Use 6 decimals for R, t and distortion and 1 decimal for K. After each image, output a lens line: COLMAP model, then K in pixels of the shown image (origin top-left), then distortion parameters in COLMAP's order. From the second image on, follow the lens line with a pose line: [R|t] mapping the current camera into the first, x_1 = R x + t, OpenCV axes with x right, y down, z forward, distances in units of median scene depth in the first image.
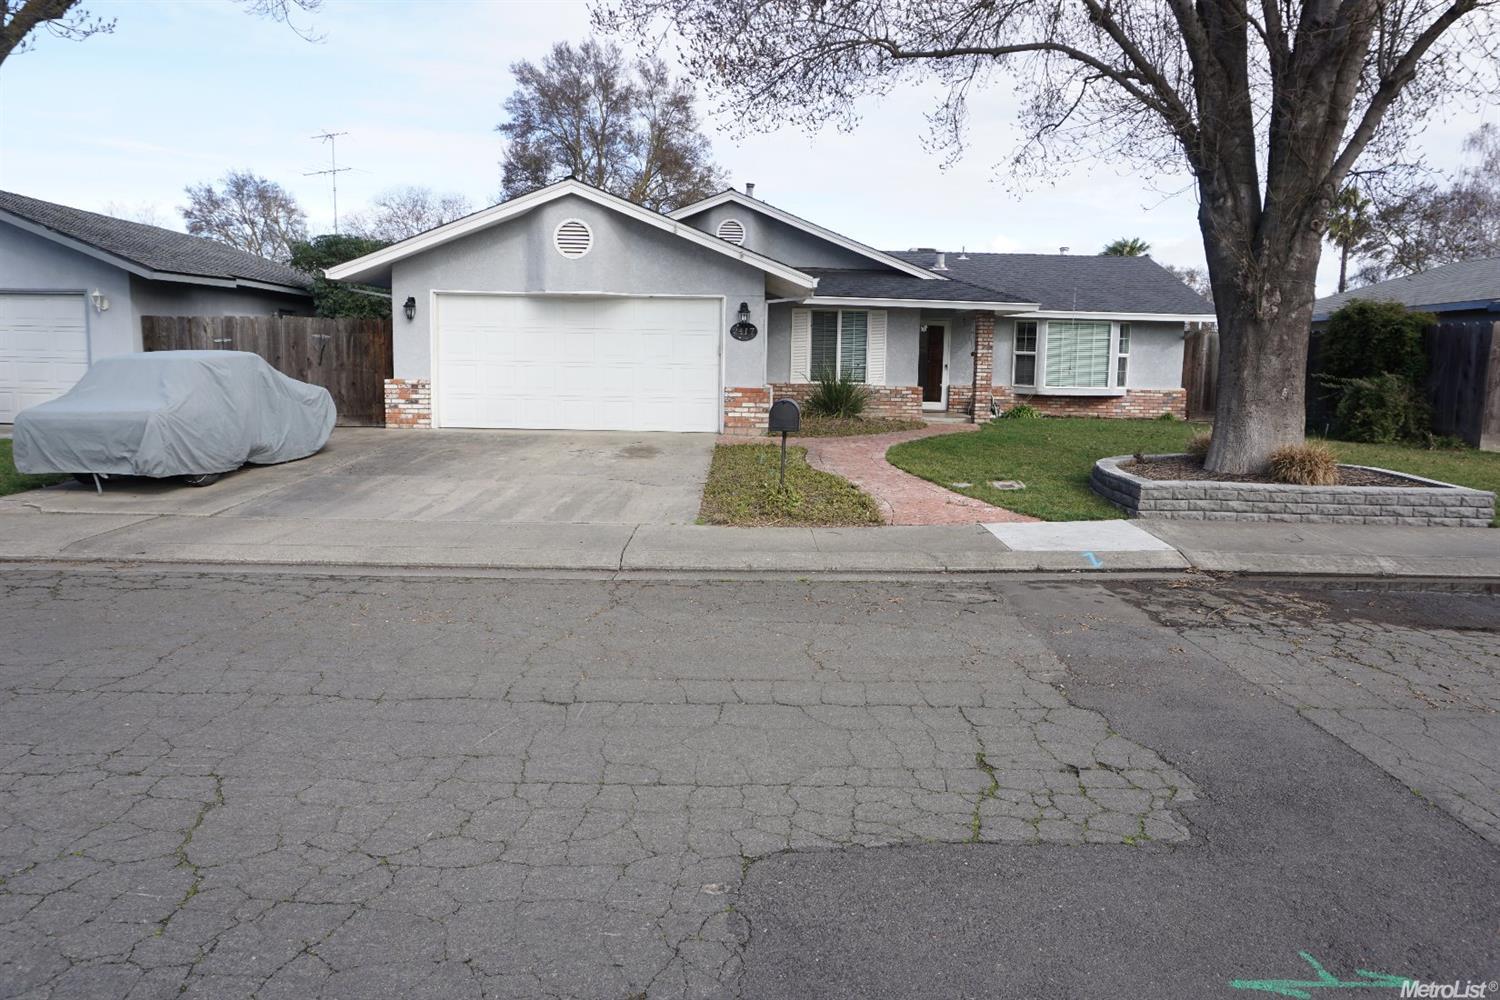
lens RADIAL K [[999.3, 0, 747.5], [0, 999.3, 492.0], [0, 0, 1]] dist [-0.059511, 0.044026]
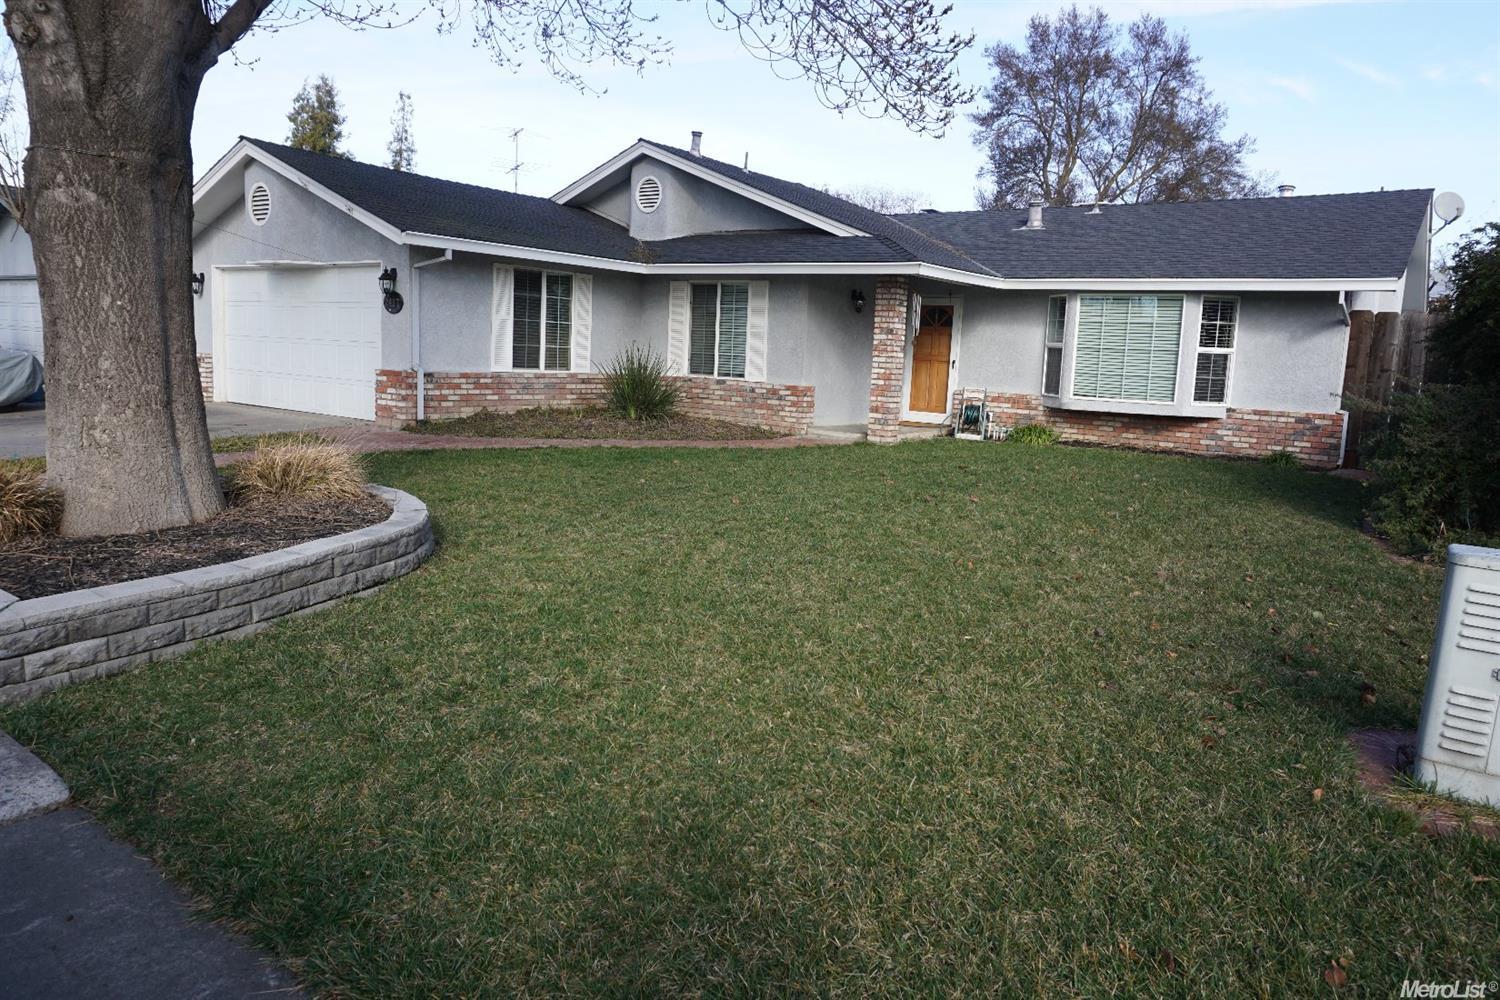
lens RADIAL K [[999.3, 0, 747.5], [0, 999.3, 492.0], [0, 0, 1]] dist [-0.059511, 0.044026]
pose [[0.806113, 0.097245, -0.583717, 0.667605], [-0.102348, 0.994451, 0.024329, -0.050440], [0.582844, 0.040130, 0.811592, 0.468095]]
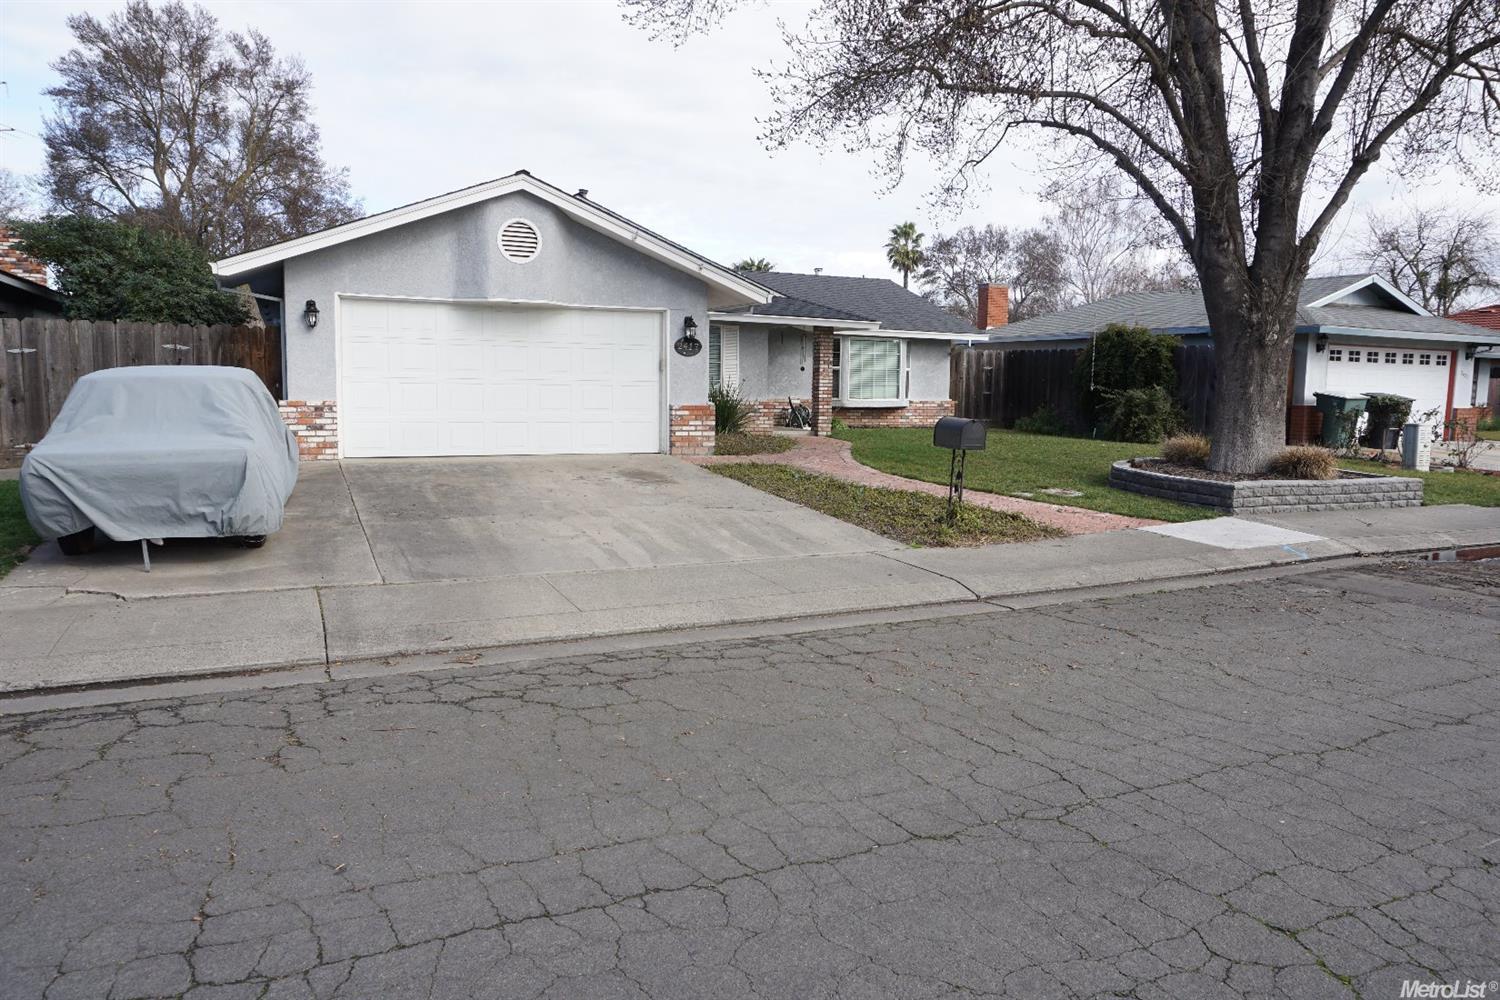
lens RADIAL K [[999.3, 0, 747.5], [0, 999.3, 492.0], [0, 0, 1]] dist [-0.059511, 0.044026]
pose [[0.908444, -0.049381, 0.415079, -0.322798], [0.054034, 0.998539, 0.000534, -0.016956], [-0.414499, 0.021944, 0.909785, 0.095732]]
